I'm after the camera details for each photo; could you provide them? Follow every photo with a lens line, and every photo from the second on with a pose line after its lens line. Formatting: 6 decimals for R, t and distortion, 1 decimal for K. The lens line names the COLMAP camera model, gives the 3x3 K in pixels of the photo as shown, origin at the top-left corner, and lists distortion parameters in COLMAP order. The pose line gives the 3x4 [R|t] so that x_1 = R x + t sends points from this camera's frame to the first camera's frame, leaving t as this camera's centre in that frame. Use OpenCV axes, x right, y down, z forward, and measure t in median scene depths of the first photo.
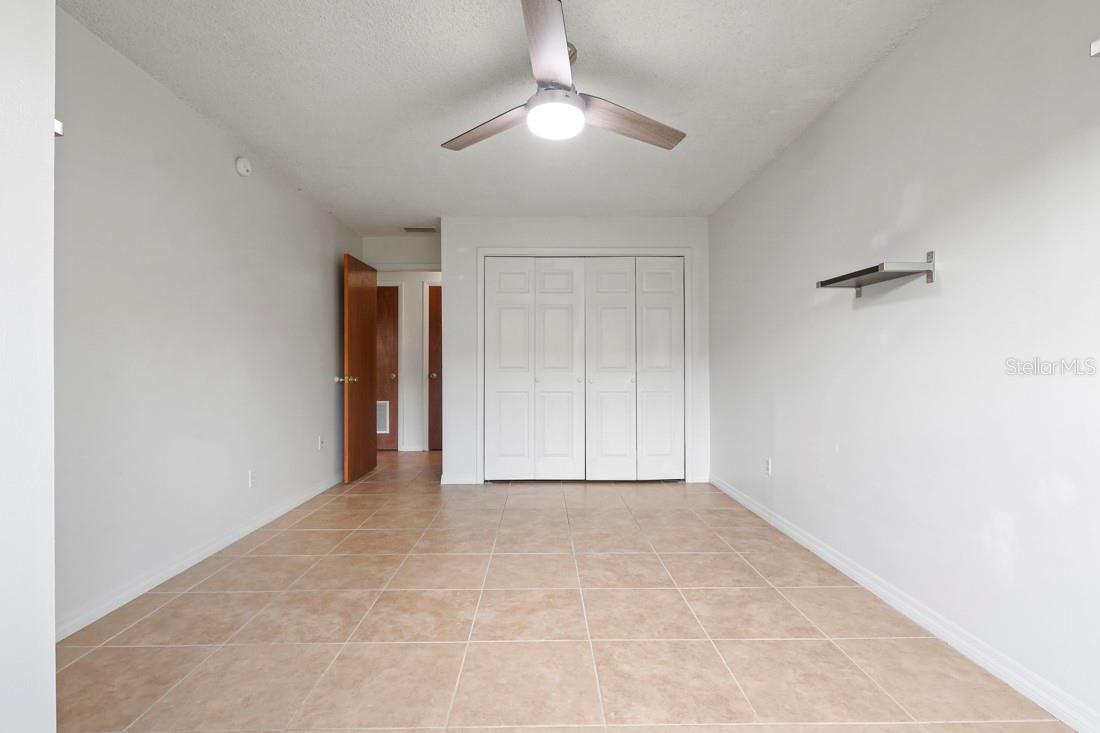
lens RADIAL K [[509.1, 0, 550.4], [0, 509.1, 367.0], [0, 0, 1]] dist [0.002876, -0.002296]
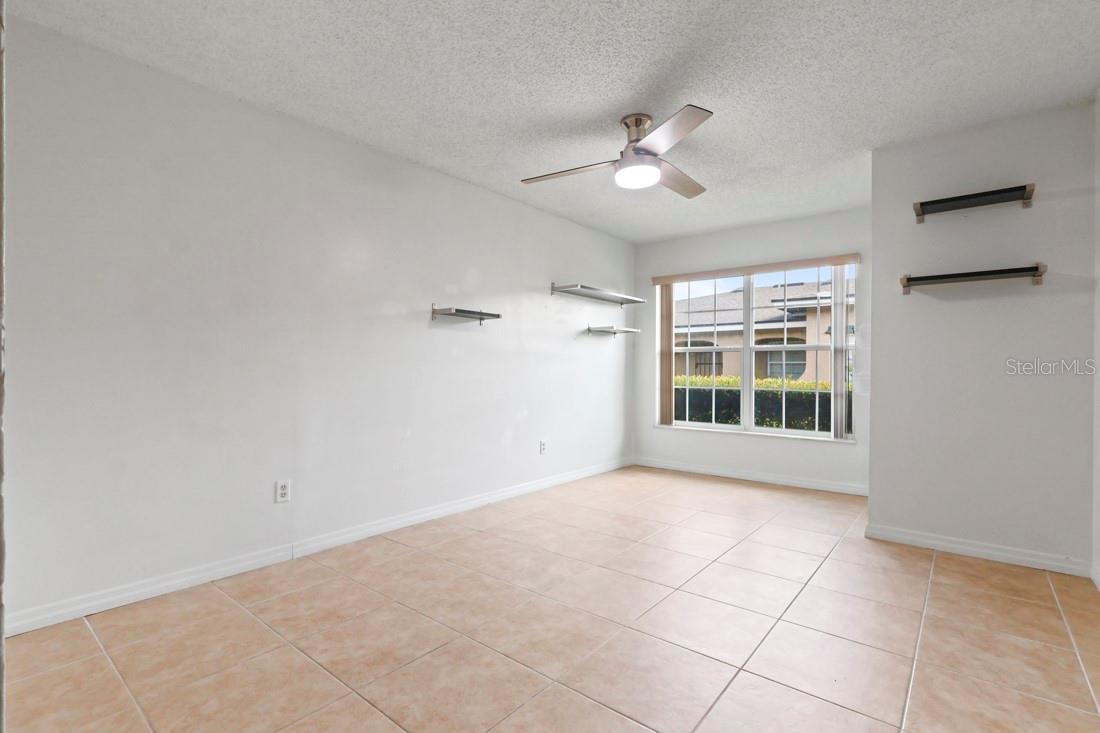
lens RADIAL K [[509.1, 0, 551.5], [0, 509.1, 369.1], [0, 0, 1]] dist [0.002876, -0.002296]
pose [[-0.759981, -0.000310, 0.649945, -0.569936], [-0.003487, 0.999987, -0.003600, 0.004301], [-0.649936, -0.005002, -0.759973, 1.829030]]
